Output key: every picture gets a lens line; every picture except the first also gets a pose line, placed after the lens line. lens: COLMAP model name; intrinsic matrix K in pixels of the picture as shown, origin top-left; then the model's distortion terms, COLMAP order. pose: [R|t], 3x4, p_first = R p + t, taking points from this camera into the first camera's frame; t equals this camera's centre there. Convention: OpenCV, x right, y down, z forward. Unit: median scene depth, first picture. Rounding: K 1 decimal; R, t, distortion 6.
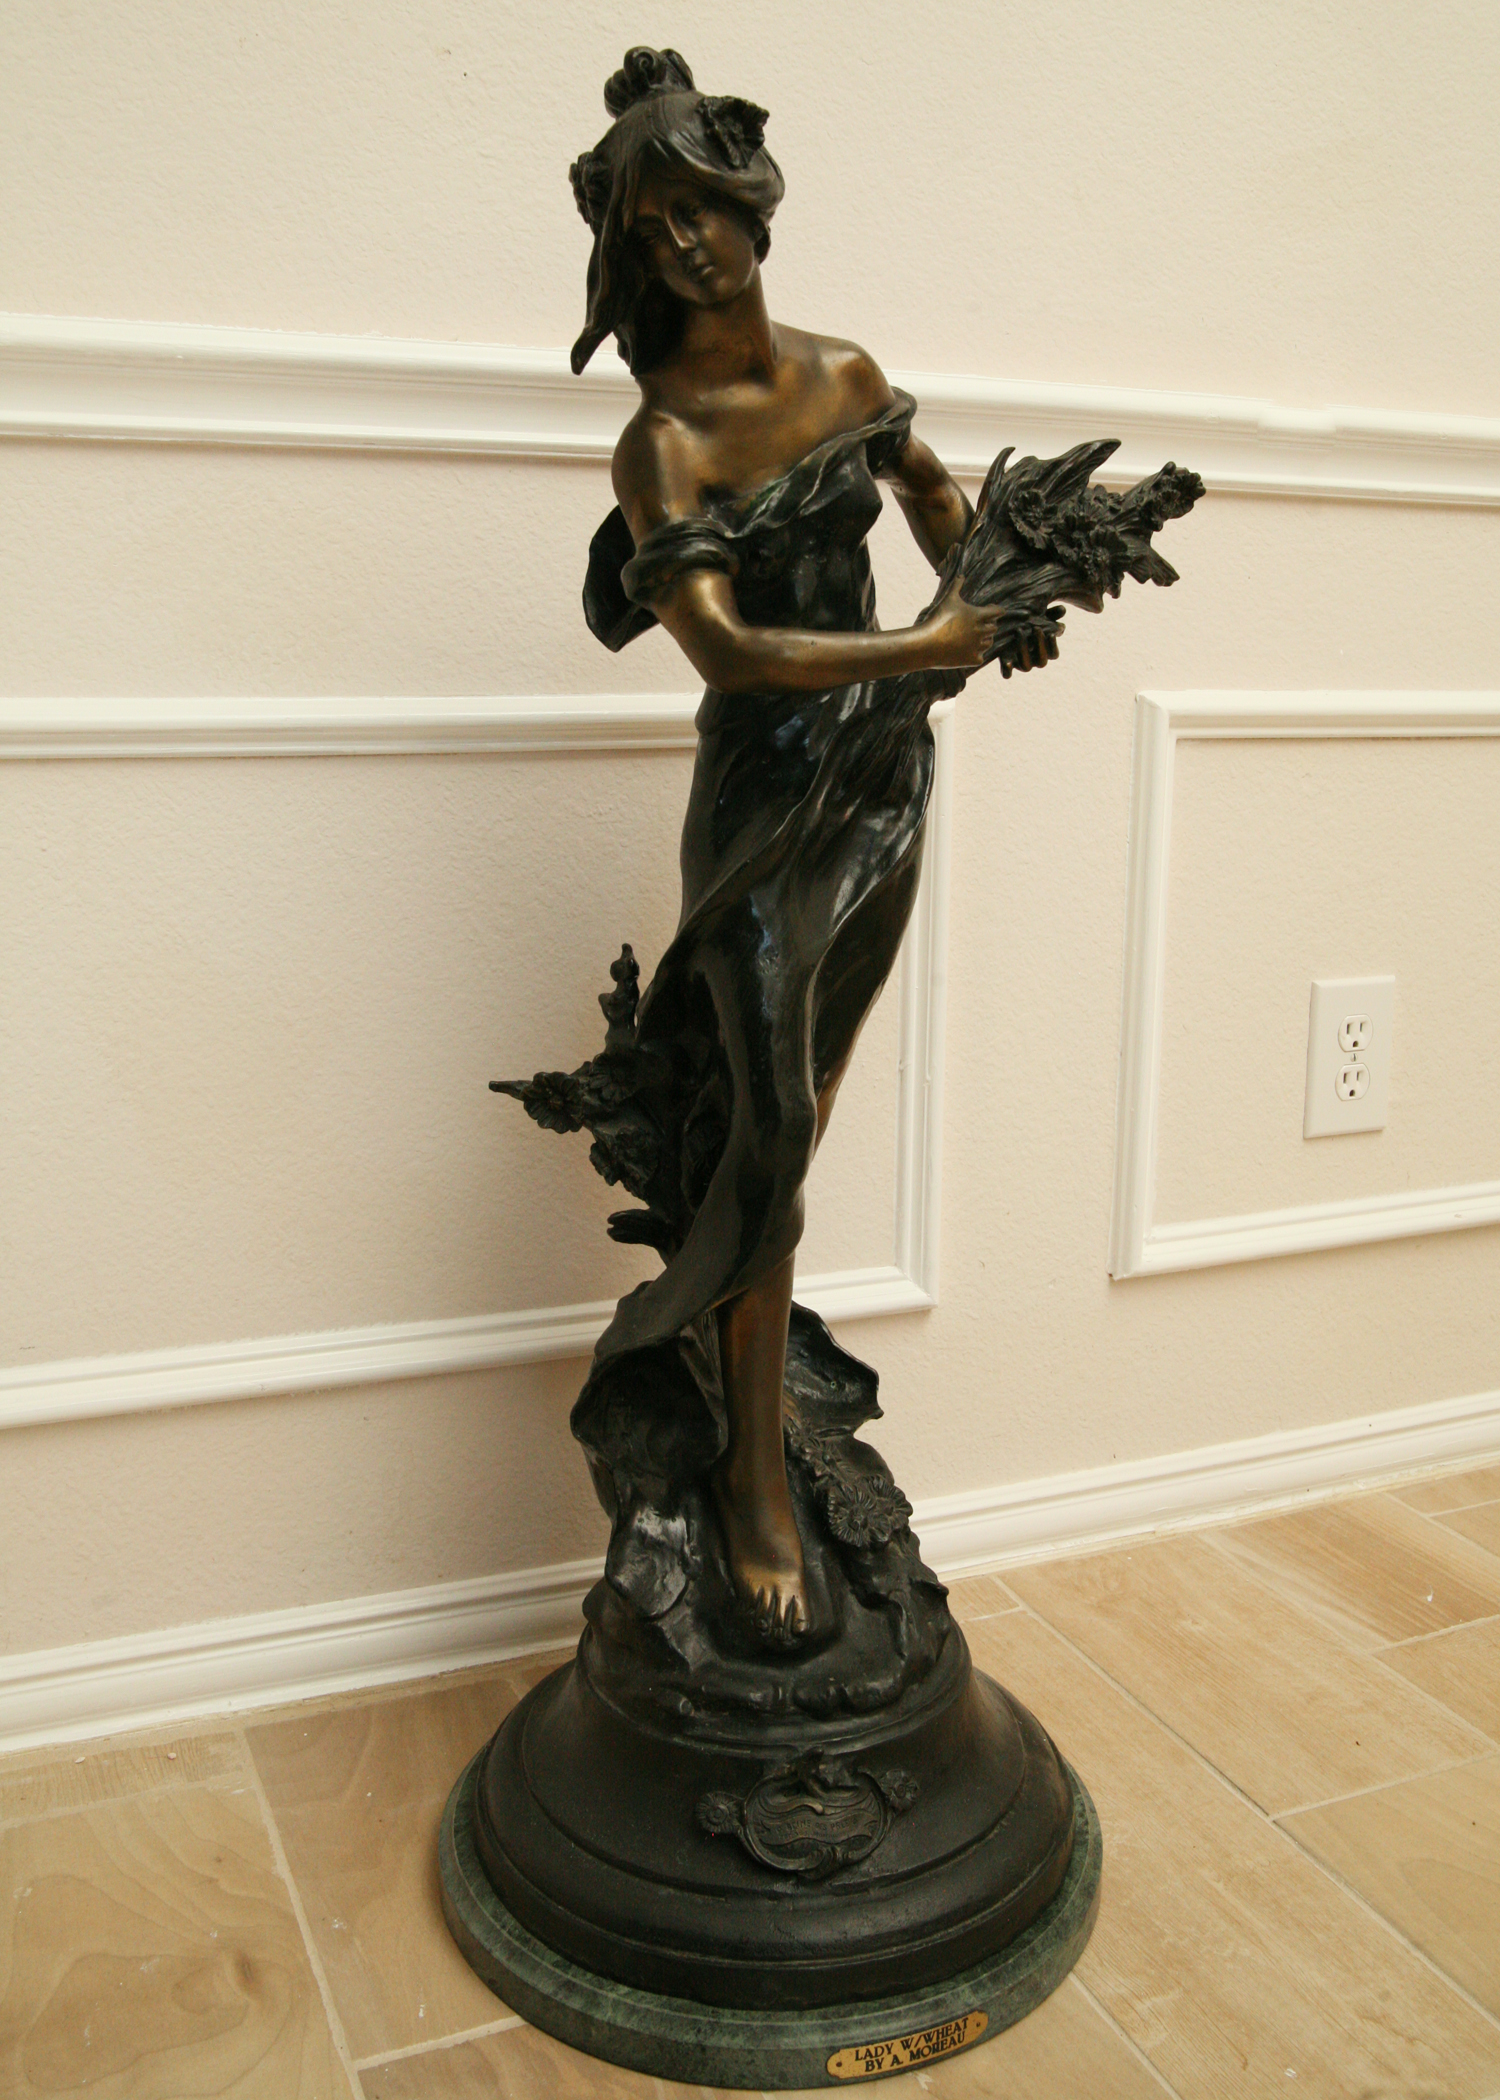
lens RADIAL K [[2063.1, 0, 760.2], [0, 2063.1, 928.0], [0, 0, 1]] dist [-0.027082, 0.000000]
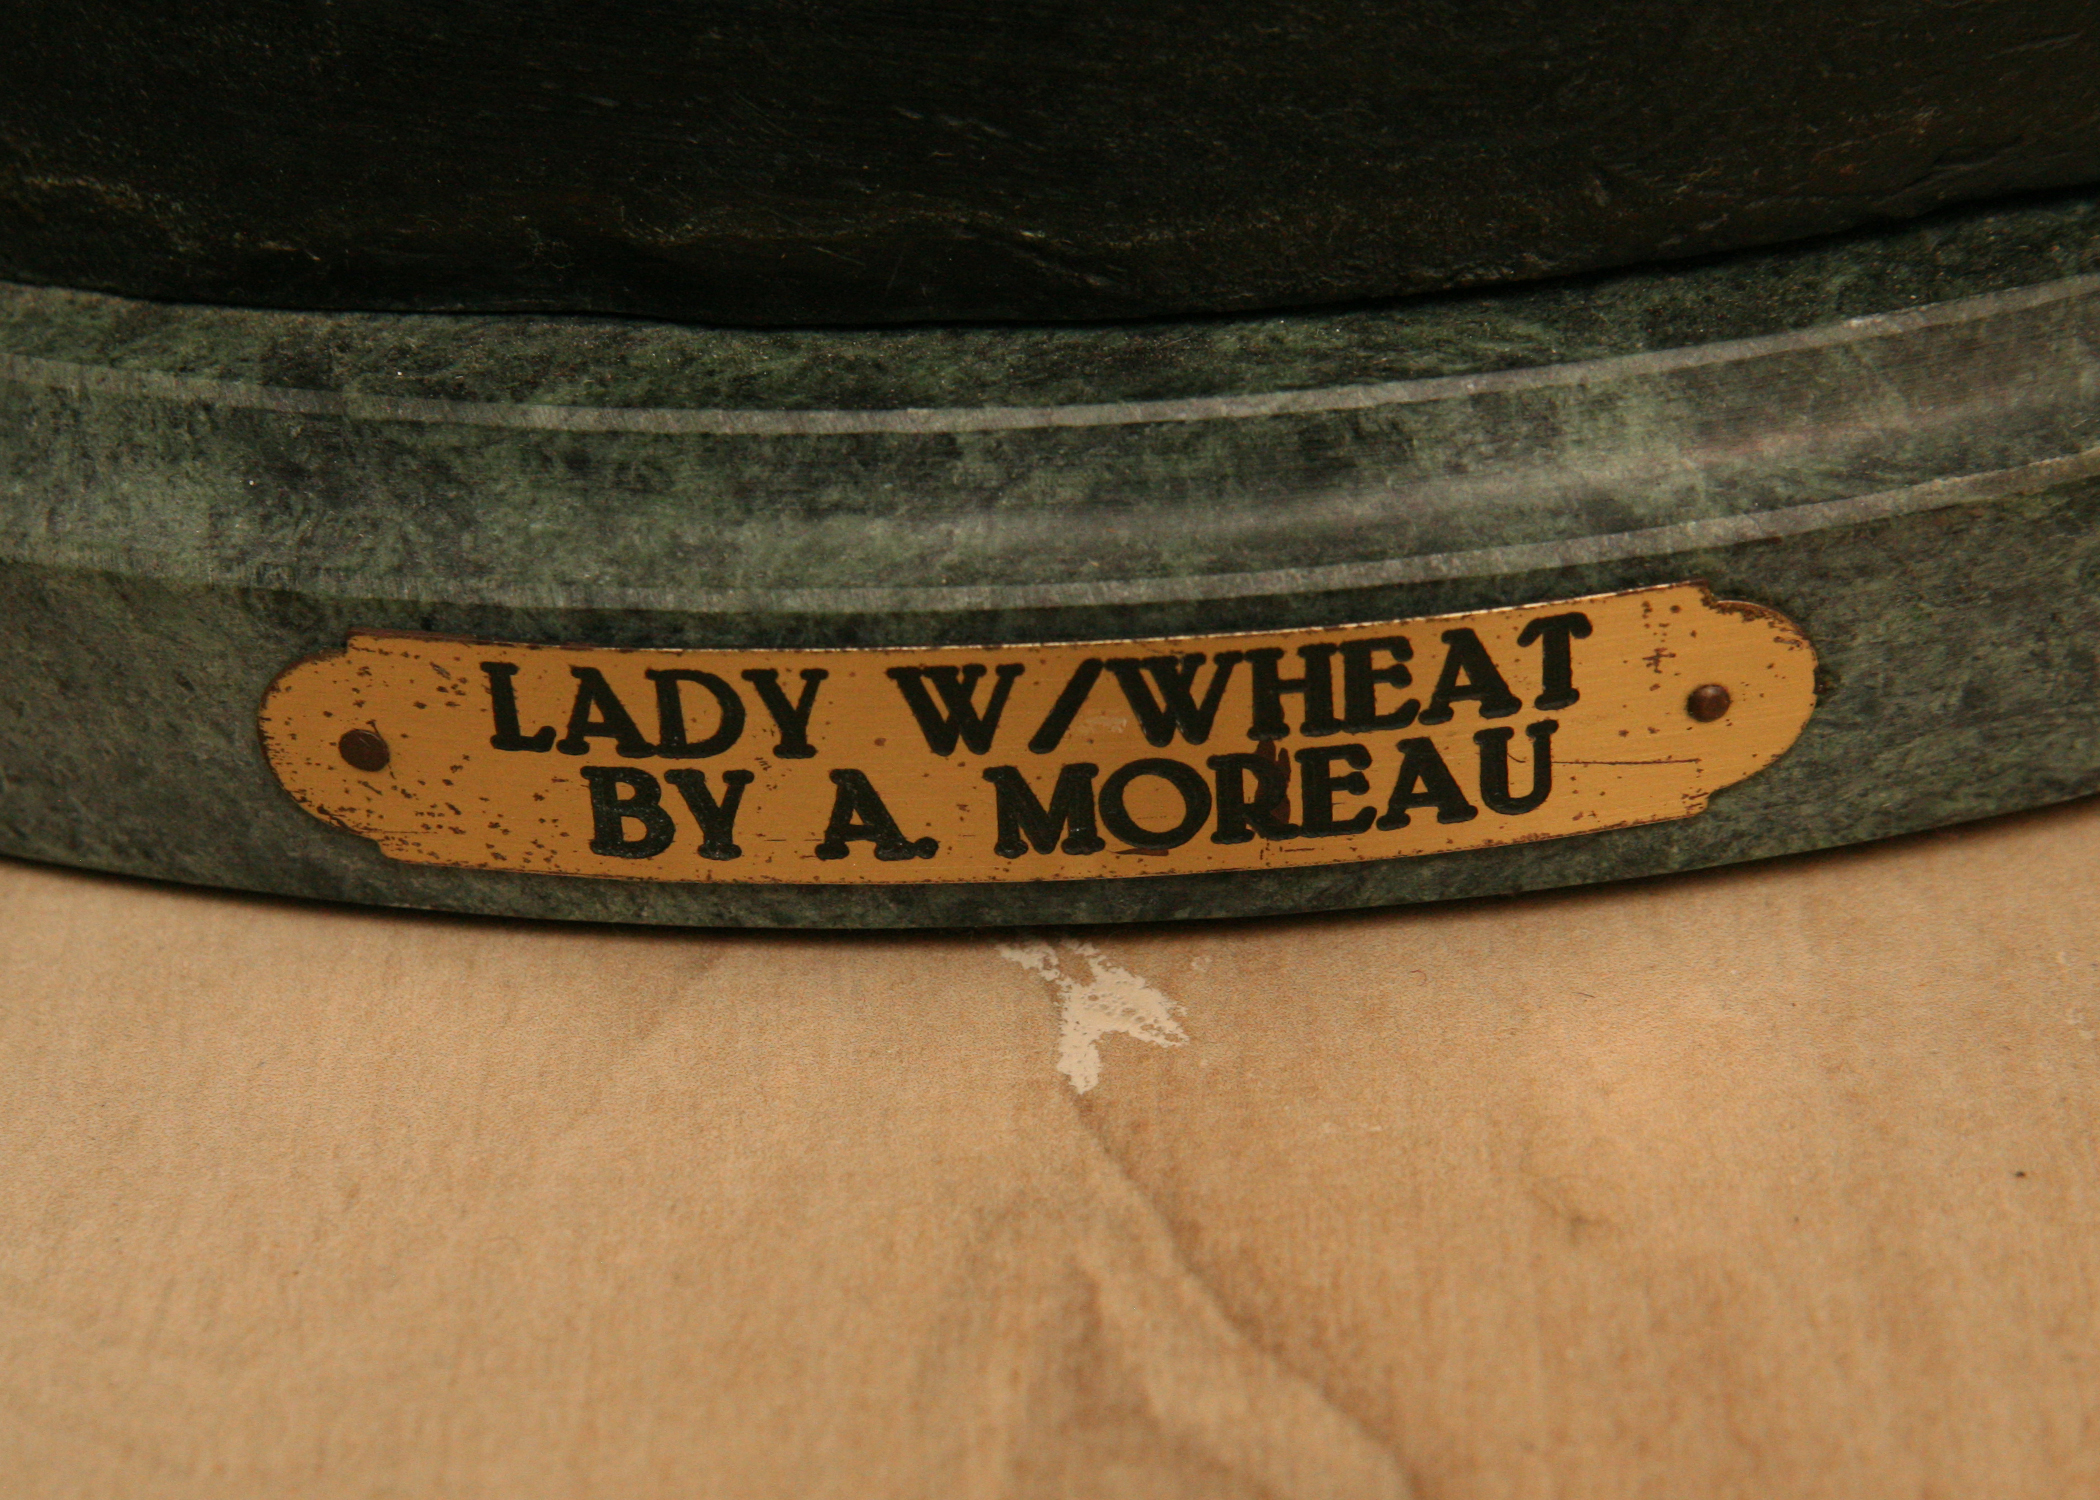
lens RADIAL K [[5016.9, 0, 1037.3], [0, 5016.9, 753.6], [0, 0, 1]] dist [0.186672, 0.000000]
pose [[0.917895, 0.176234, -0.355542, 0.169567], [-0.006827, 0.902852, 0.429897, 0.416180], [0.396765, -0.392173, 0.829927, 0.748505]]
